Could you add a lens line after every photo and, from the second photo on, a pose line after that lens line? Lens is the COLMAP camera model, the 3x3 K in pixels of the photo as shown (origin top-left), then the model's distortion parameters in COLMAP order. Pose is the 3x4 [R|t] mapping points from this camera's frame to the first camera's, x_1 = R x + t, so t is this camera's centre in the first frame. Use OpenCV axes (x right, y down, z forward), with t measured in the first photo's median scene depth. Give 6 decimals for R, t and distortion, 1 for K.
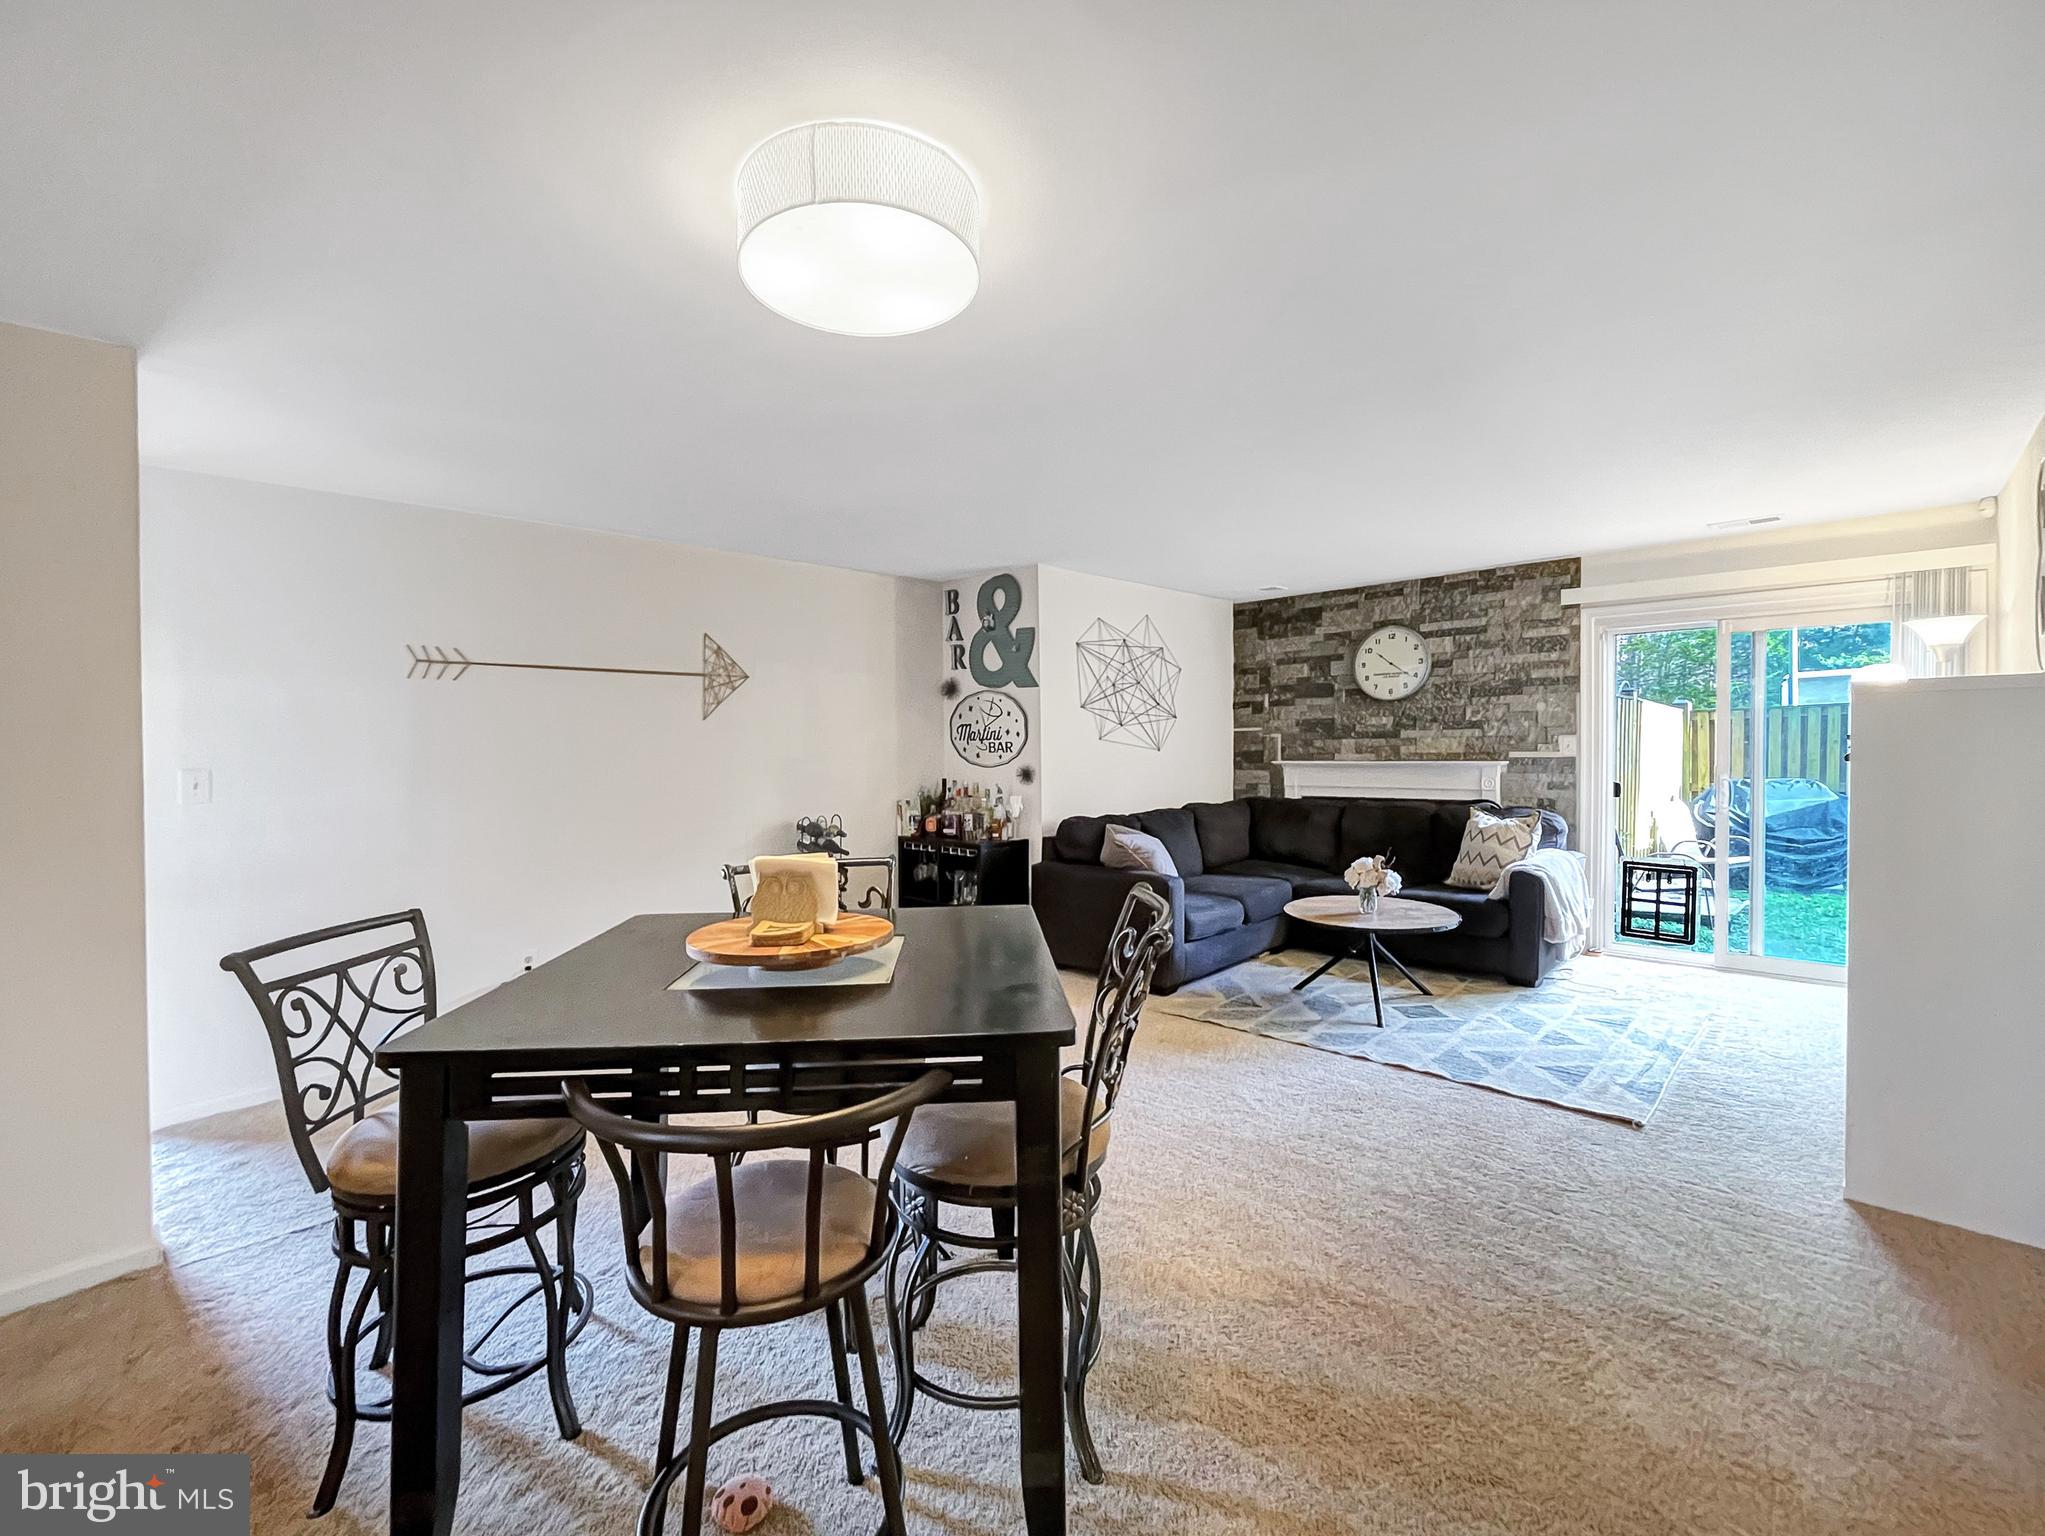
lens RADIAL K [[852.2, 0, 1018.8], [0, 852.2, 774.3], [0, 0, 1]] dist [-0.000830, -0.000098]
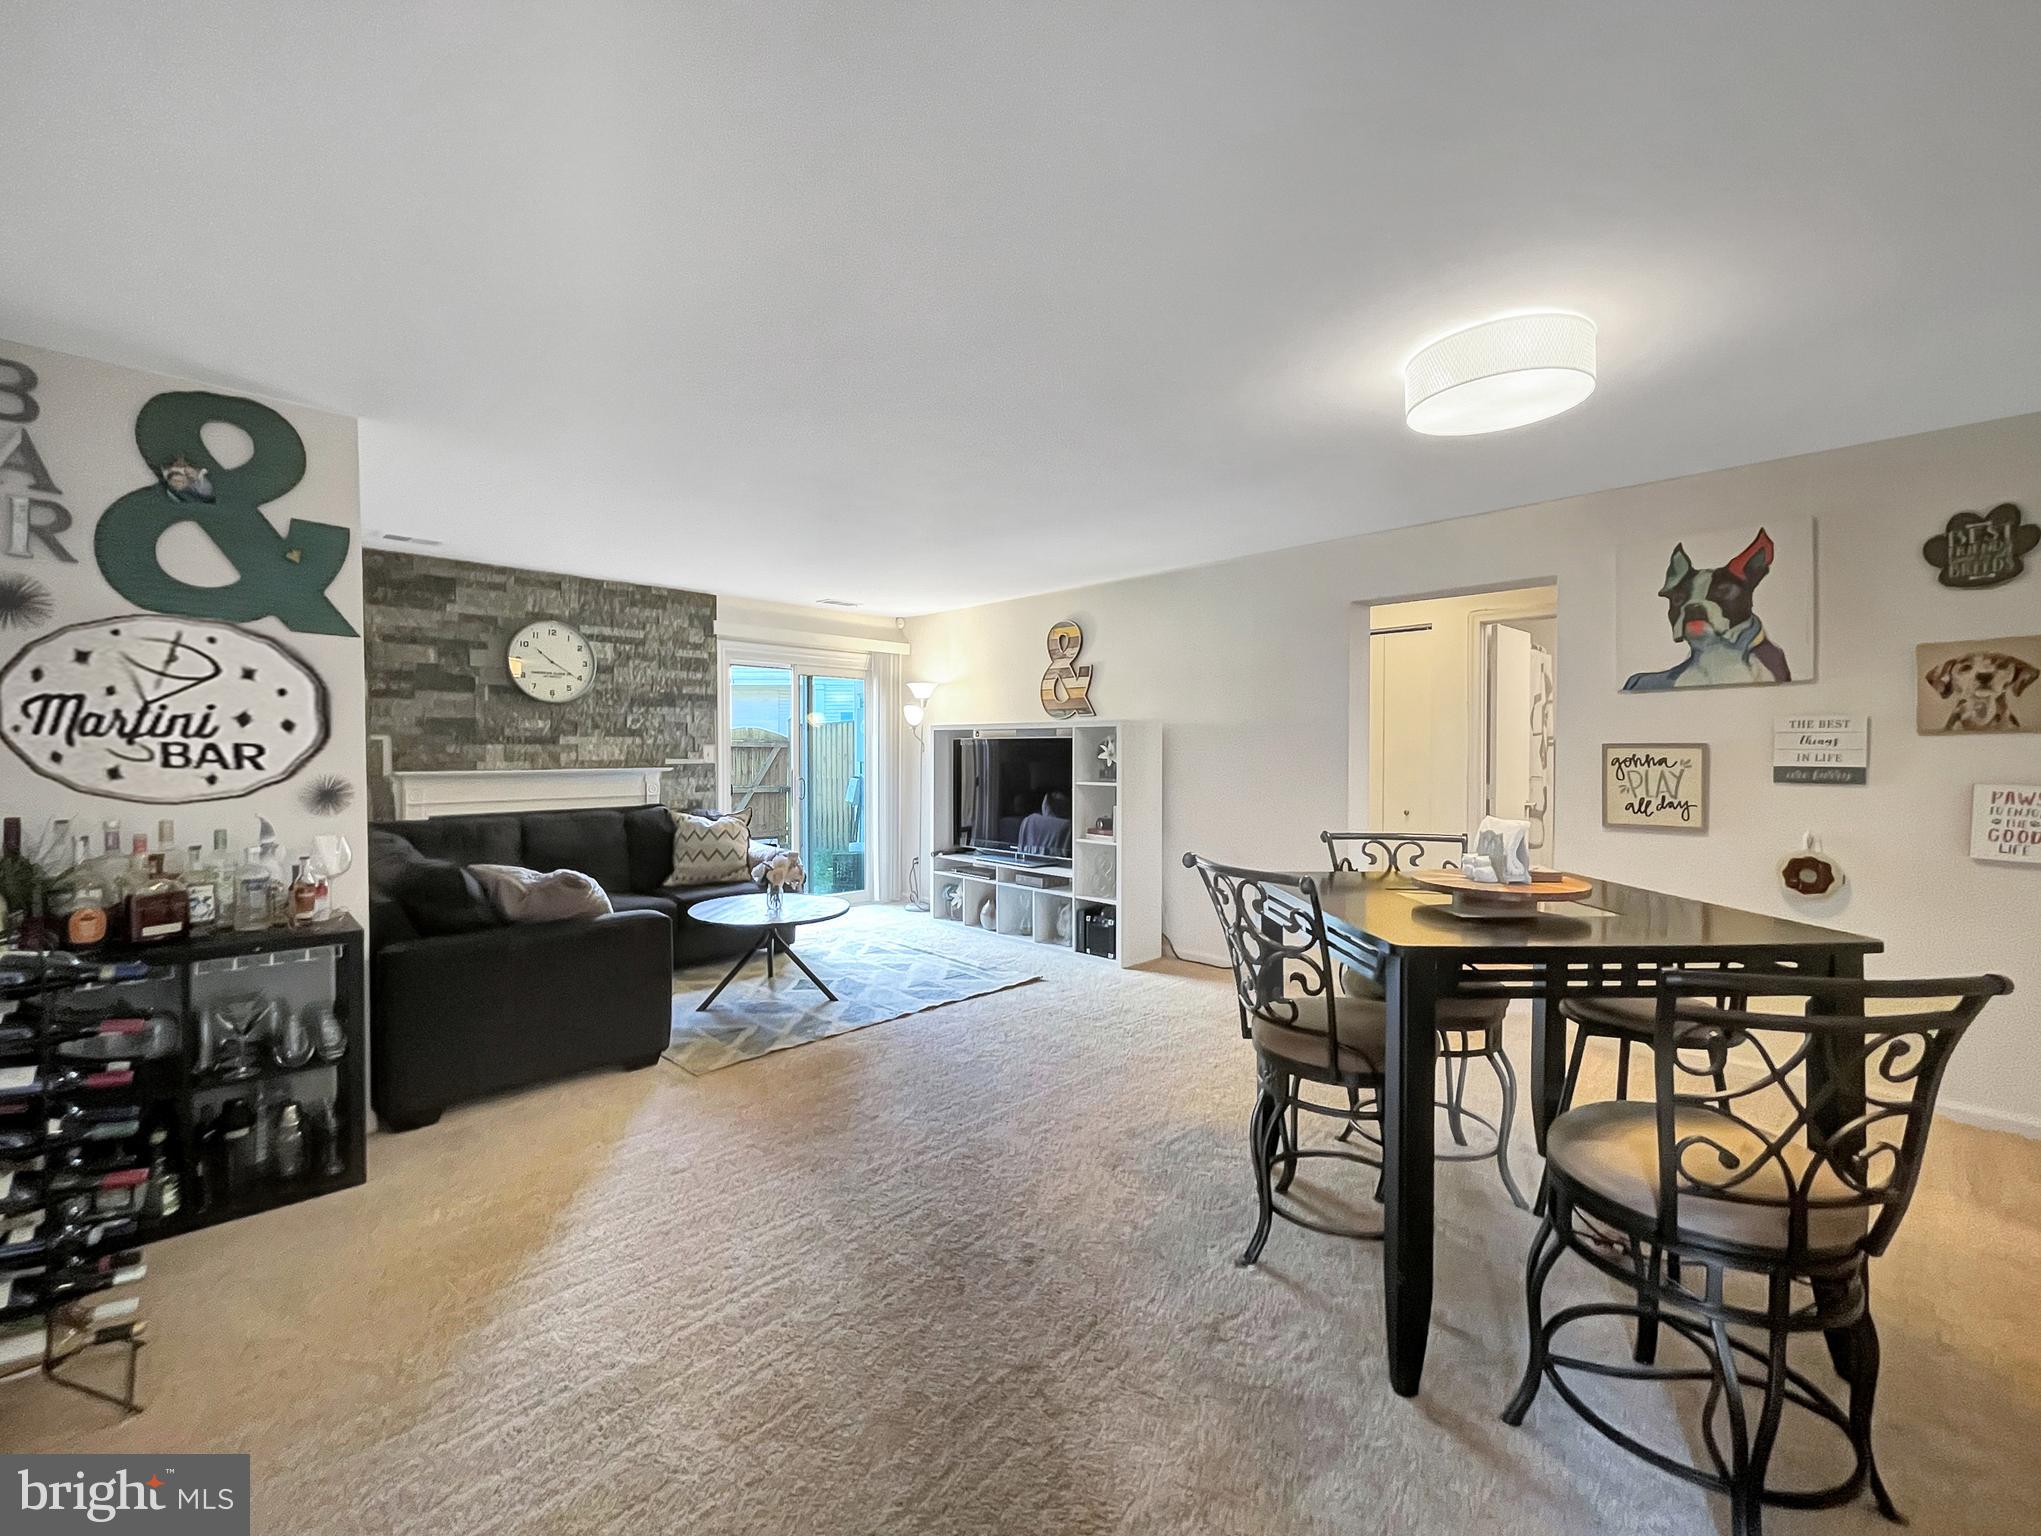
lens RADIAL K [[850.5, 0, 1016.8], [0, 850.5, 774.2], [0, 0, 1]] dist [-0.000830, -0.000098]
pose [[0.031693, -0.012287, 0.999422, -0.485068], [0.035744, 0.999299, 0.011152, -0.003079], [-0.998858, 0.035370, 0.032110, 0.512362]]
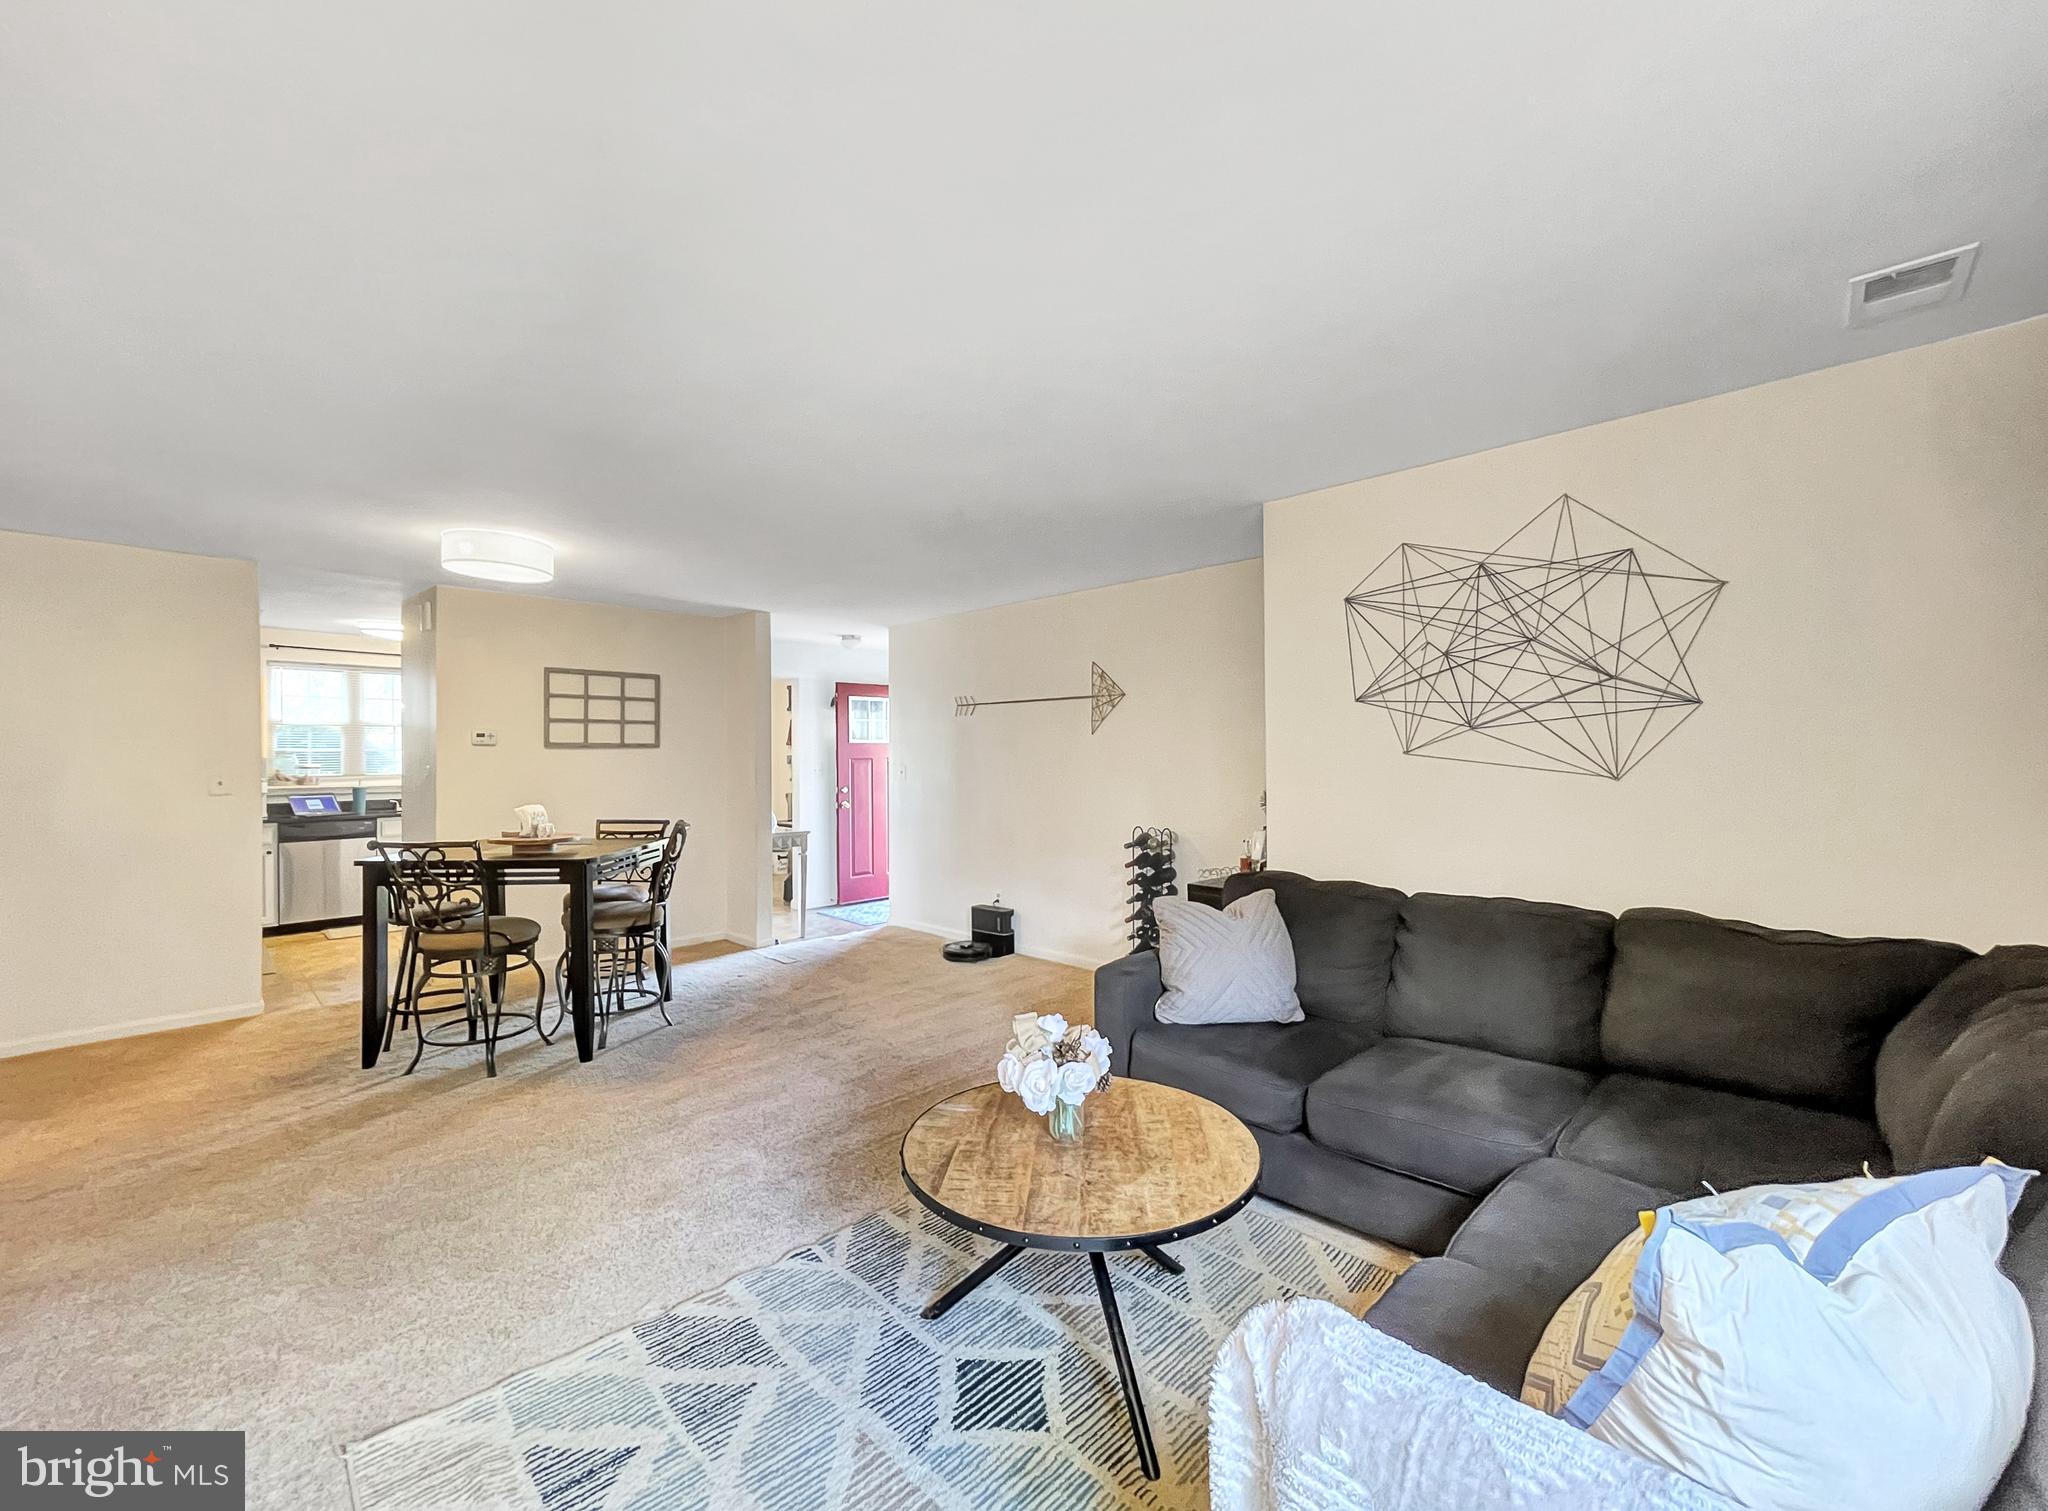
lens RADIAL K [[861.5, 0, 1024.0], [0, 861.5, 755.5], [0, 0, 1]] dist [-0.000527, -0.000052]
pose [[-0.017067, 0.015385, -0.999736, 0.678782], [-0.031378, 0.999381, 0.015916, -0.041501], [0.999362, 0.031641, -0.016574, 0.756262]]
